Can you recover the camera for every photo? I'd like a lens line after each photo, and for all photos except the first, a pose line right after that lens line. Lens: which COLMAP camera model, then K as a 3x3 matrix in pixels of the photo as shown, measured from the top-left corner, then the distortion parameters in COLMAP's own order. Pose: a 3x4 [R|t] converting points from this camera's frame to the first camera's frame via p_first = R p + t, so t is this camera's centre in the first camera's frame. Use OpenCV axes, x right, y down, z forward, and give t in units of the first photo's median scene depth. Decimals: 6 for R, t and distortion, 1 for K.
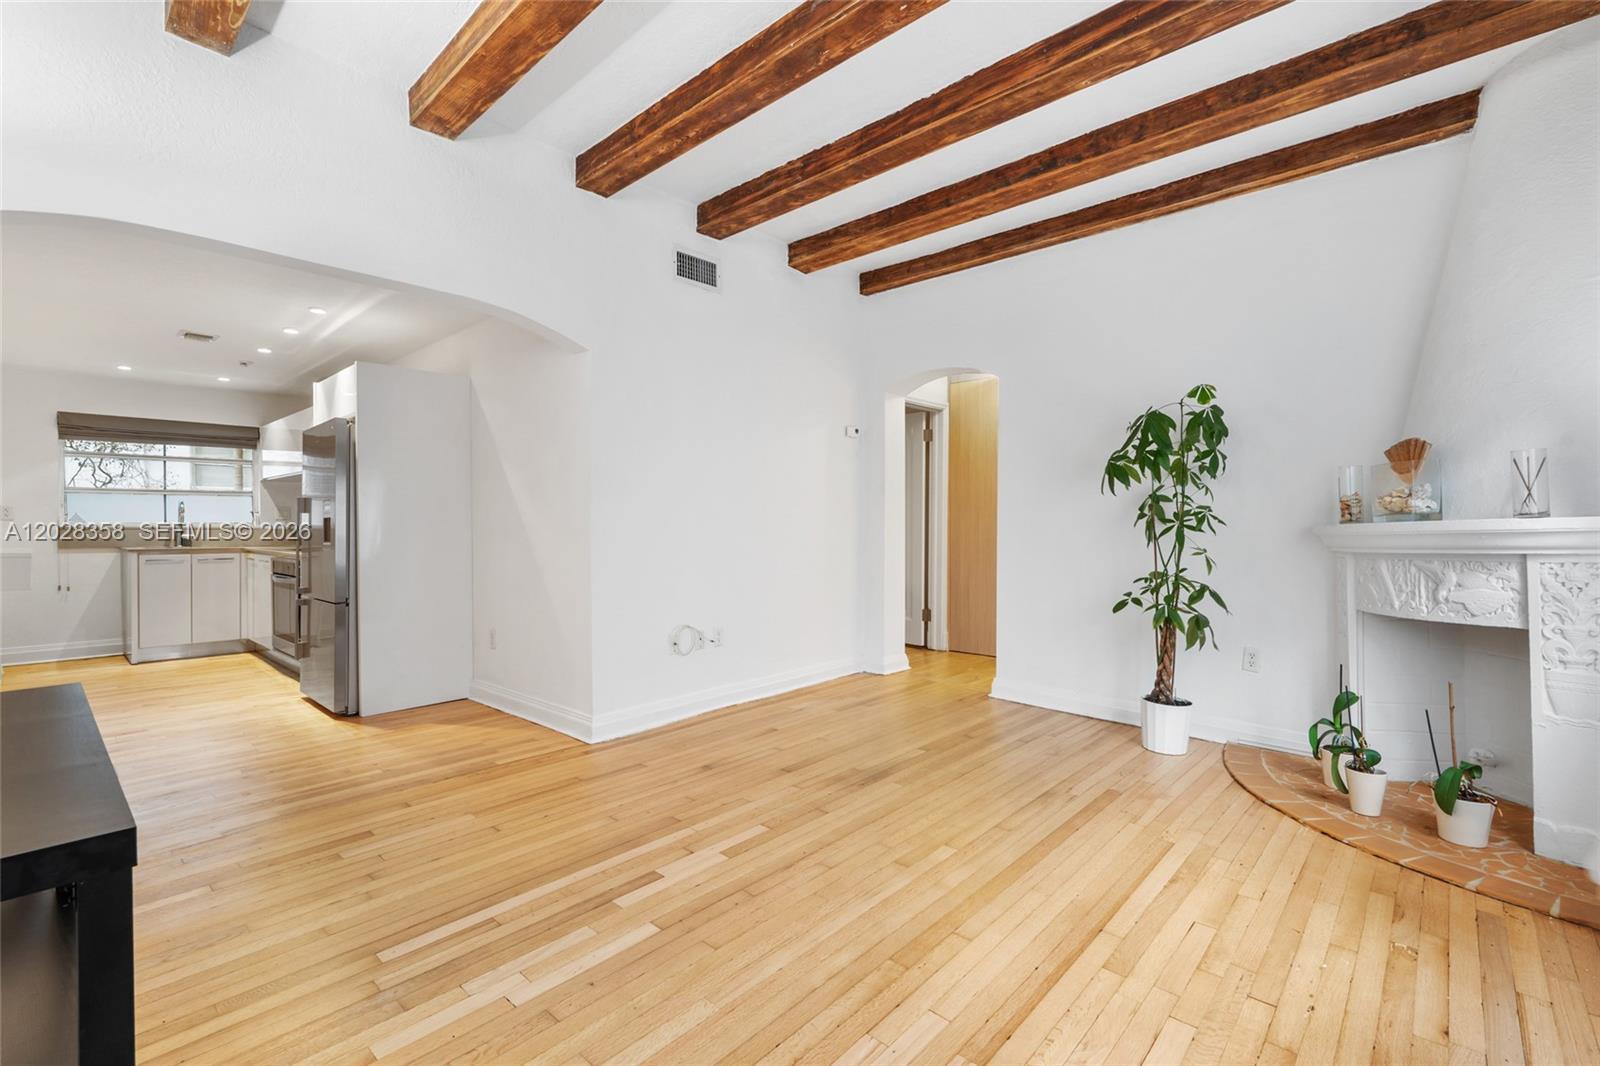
lens RADIAL K [[710.0, 0, 789.7], [0, 710.0, 533.2], [0, 0, 1]] dist [-0.002663, 0.000282]
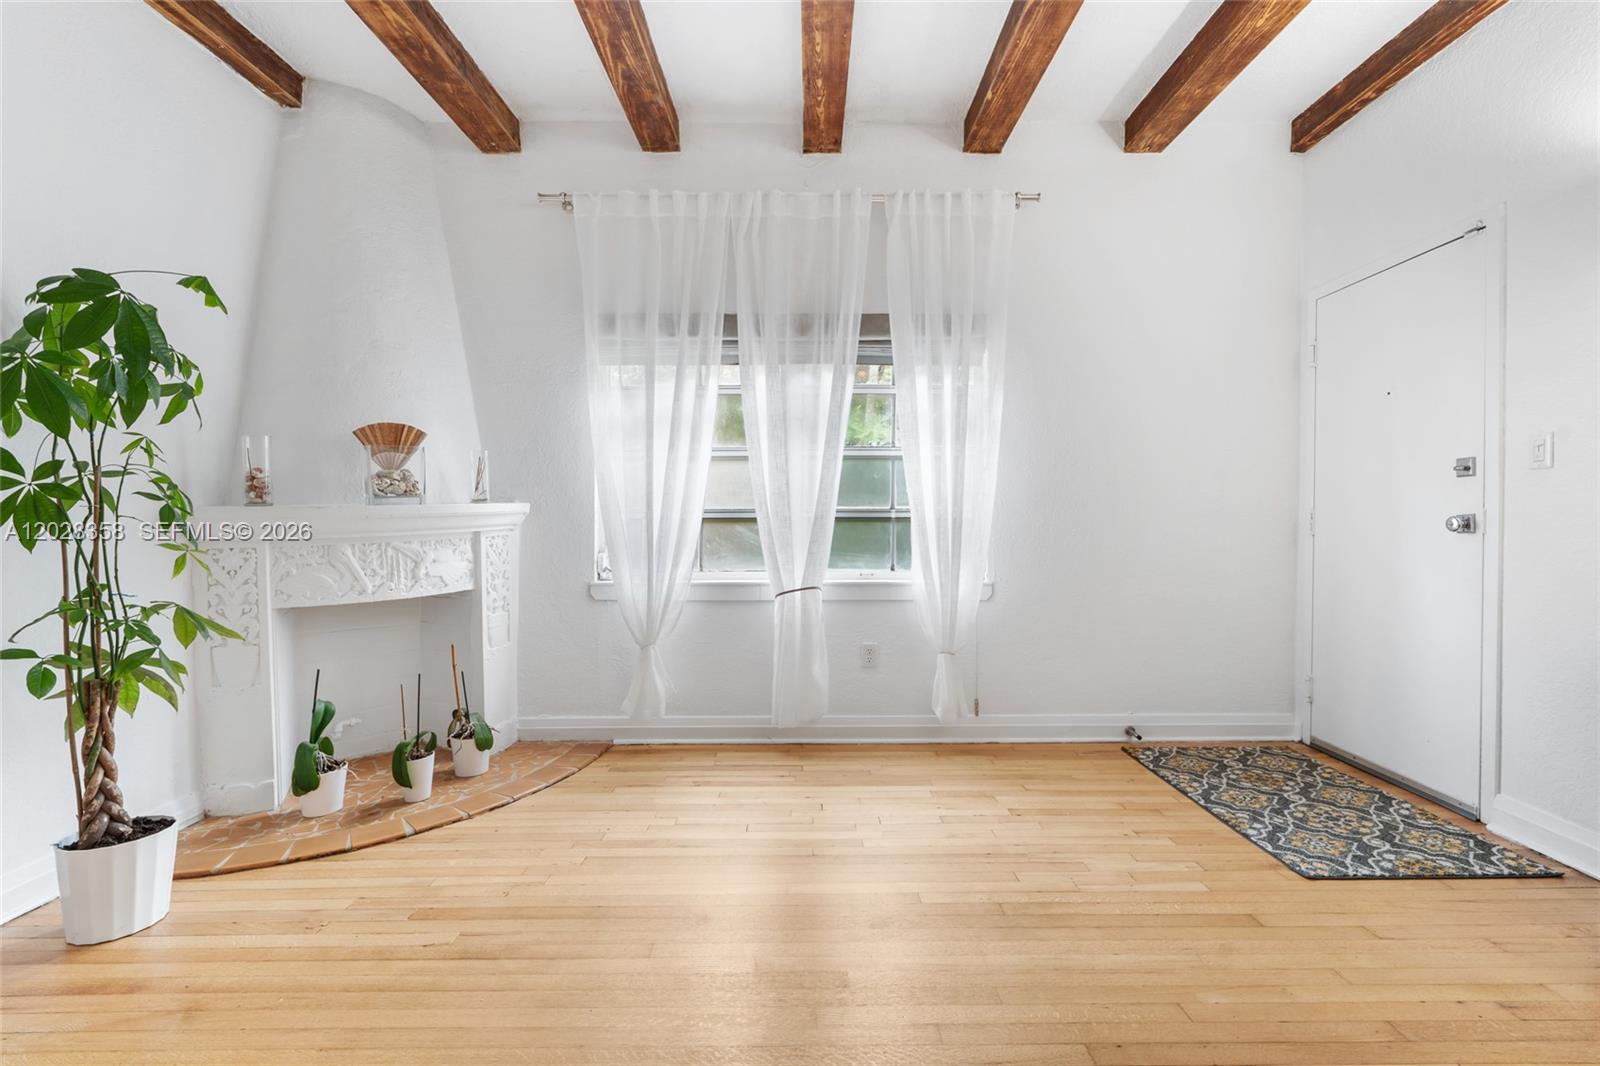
lens RADIAL K [[710.0, 0, 803.4], [0, 710.0, 522.7], [0, 0, 1]] dist [-0.002663, 0.000282]
pose [[-0.686415, -0.006366, 0.727182, -0.214064], [0.010041, 0.999783, 0.018231, -0.002523], [-0.727140, 0.019816, -0.686203, 0.993376]]
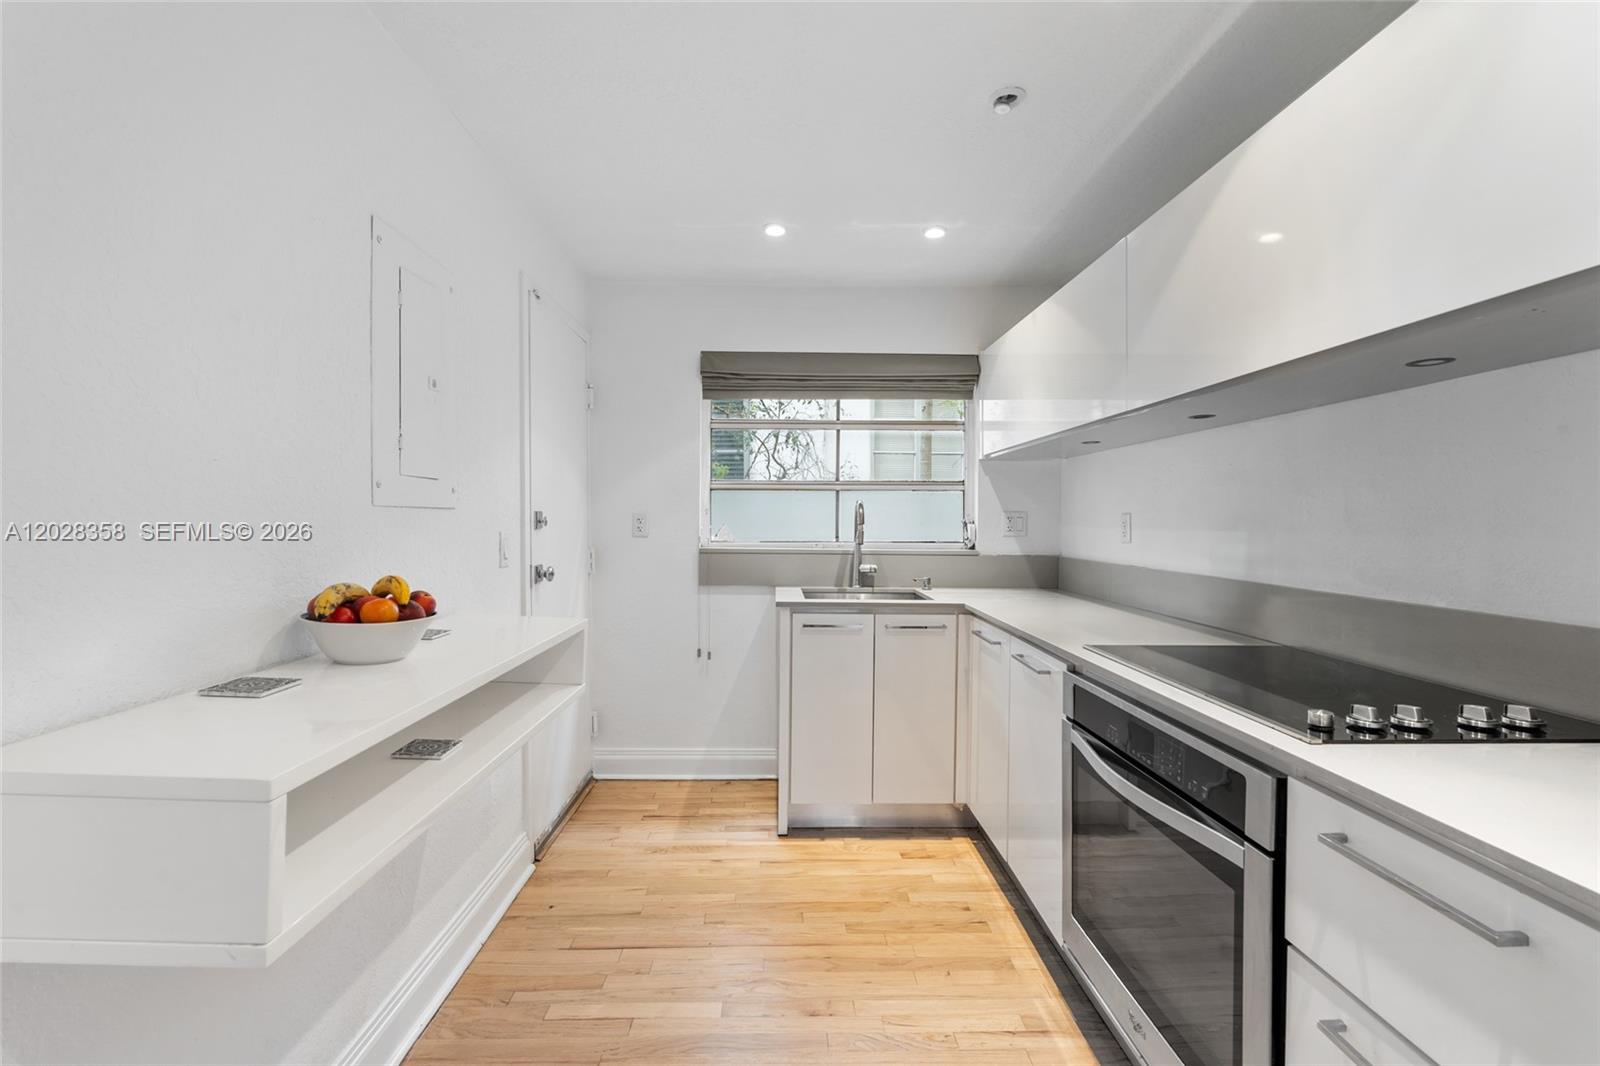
lens RADIAL K [[710.0, 0, 802.6], [0, 710.0, 526.5], [0, 0, 1]] dist [-0.002663, 0.000282]
pose [[0.702839, 0.010812, -0.711267, -0.920287], [-0.013492, 0.999907, 0.001867, -0.048907], [0.711221, 0.008284, 0.702919, 1.074713]]
